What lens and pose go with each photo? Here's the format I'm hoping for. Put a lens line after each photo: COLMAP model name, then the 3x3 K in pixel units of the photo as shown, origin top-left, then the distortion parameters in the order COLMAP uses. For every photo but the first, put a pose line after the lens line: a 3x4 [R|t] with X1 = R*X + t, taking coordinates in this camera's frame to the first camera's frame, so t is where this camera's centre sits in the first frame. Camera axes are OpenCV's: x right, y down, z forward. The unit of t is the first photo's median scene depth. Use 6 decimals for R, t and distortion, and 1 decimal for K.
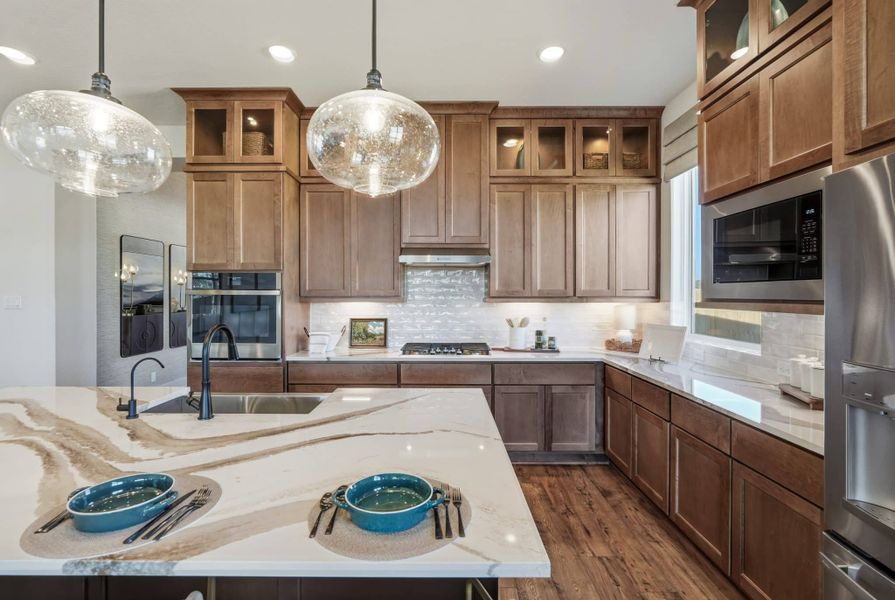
lens RADIAL K [[415.9, 0, 448.6], [0, 415.9, 295.1], [0, 0, 1]] dist [-0.014034, 0.005337]
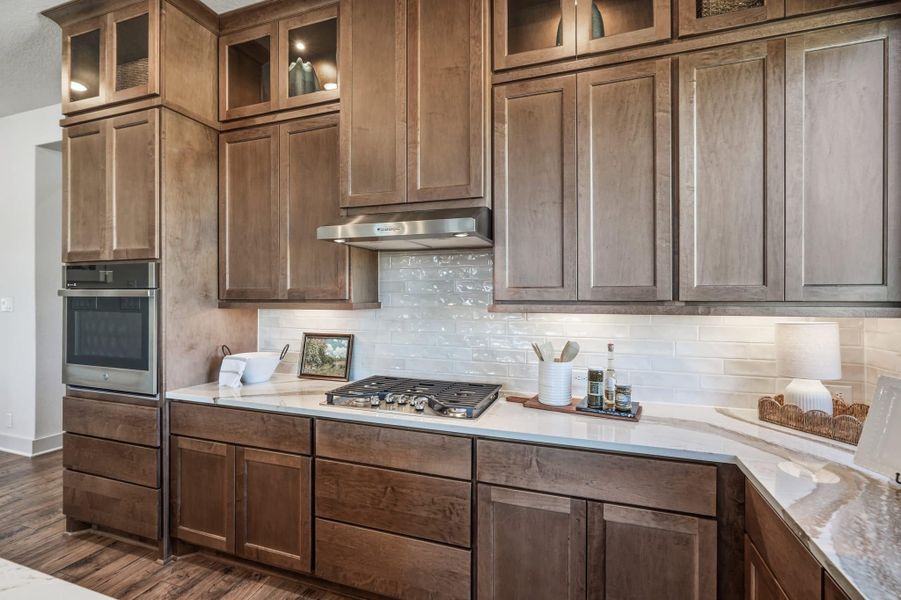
lens RADIAL K [[418.7, 0, 447.8], [0, 418.7, 298.7], [0, 0, 1]] dist [-0.014034, 0.005337]
pose [[0.942886, 0.002574, -0.333105, 0.219953], [-0.003501, 0.999991, -0.002181, 0.002526], [0.333097, 0.003223, 0.942887, 0.484319]]
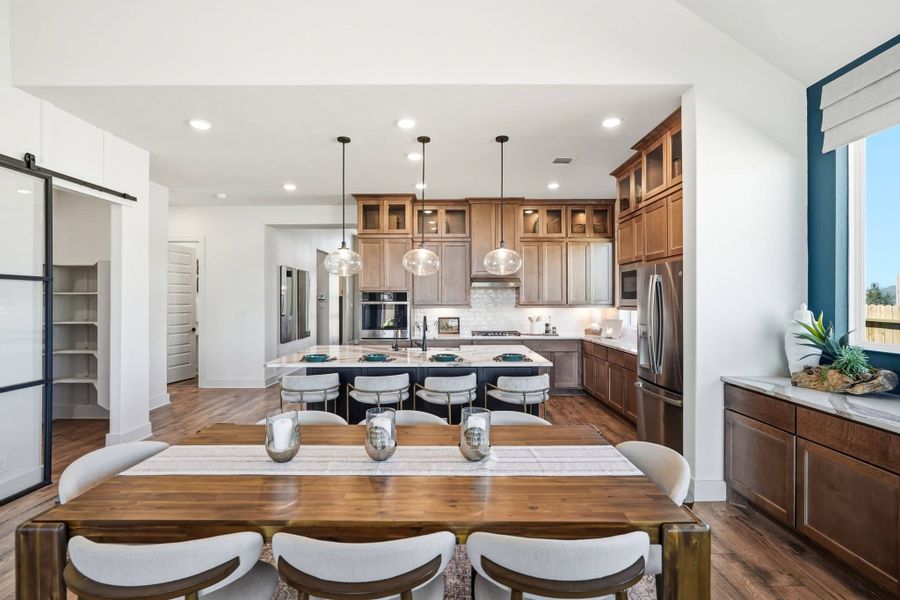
lens RADIAL K [[418.2, 0, 449.2], [0, 418.2, 301.3], [0, 0, 1]] dist [-0.014034, 0.005337]
pose [[0.999976, -0.003301, -0.006056, -0.194180], [0.003287, 0.999992, -0.002275, -0.007192], [0.006064, 0.002255, 0.999979, -0.808139]]
